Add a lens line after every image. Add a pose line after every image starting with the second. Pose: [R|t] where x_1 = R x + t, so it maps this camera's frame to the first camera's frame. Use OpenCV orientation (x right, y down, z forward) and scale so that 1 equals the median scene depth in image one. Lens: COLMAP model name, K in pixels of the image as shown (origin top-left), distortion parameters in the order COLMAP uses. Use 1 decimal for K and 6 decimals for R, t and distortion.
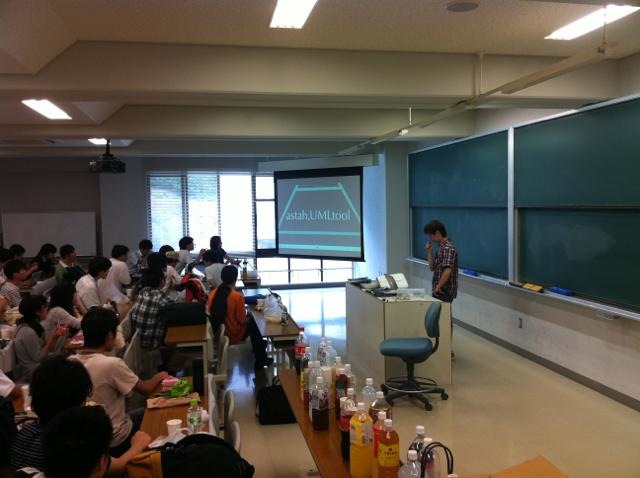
lens RADIAL K [[601.3, 0, 318.1], [0, 601.3, 232.7], [0, 0, 1]] dist [-0.015944, 0.000000]
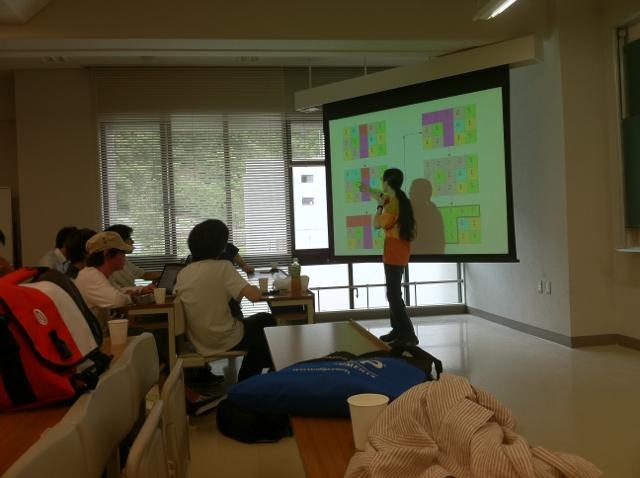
lens RADIAL K [[601.3, 0, 321.0], [0, 601.3, 239.7], [0, 0, 1]] dist [-0.015944, 0.000000]
pose [[0.998931, -0.020980, -0.041202, -0.054522], [0.019440, 0.999111, -0.037414, 0.040304], [0.041951, 0.036573, 0.998450, 0.445368]]
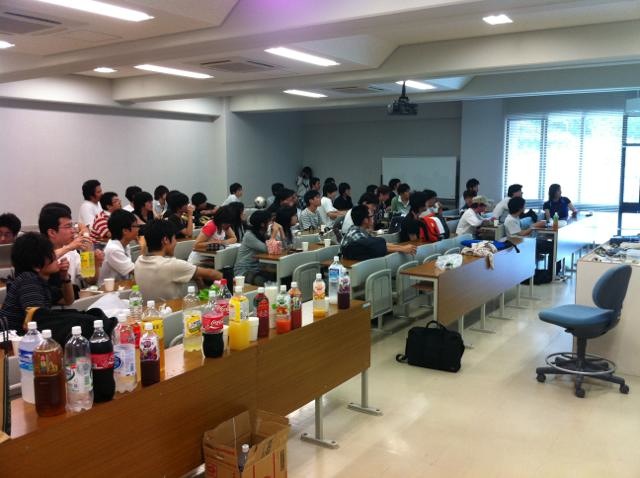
lens RADIAL K [[601.3, 0, 317.7], [0, 601.3, 240.4], [0, 0, 1]] dist [-0.015944, 0.000000]
pose [[0.704951, 0.104503, -0.701515, 0.201738], [-0.043452, 0.993591, 0.104347, 0.011014], [0.707924, -0.043078, 0.704974, 0.091584]]
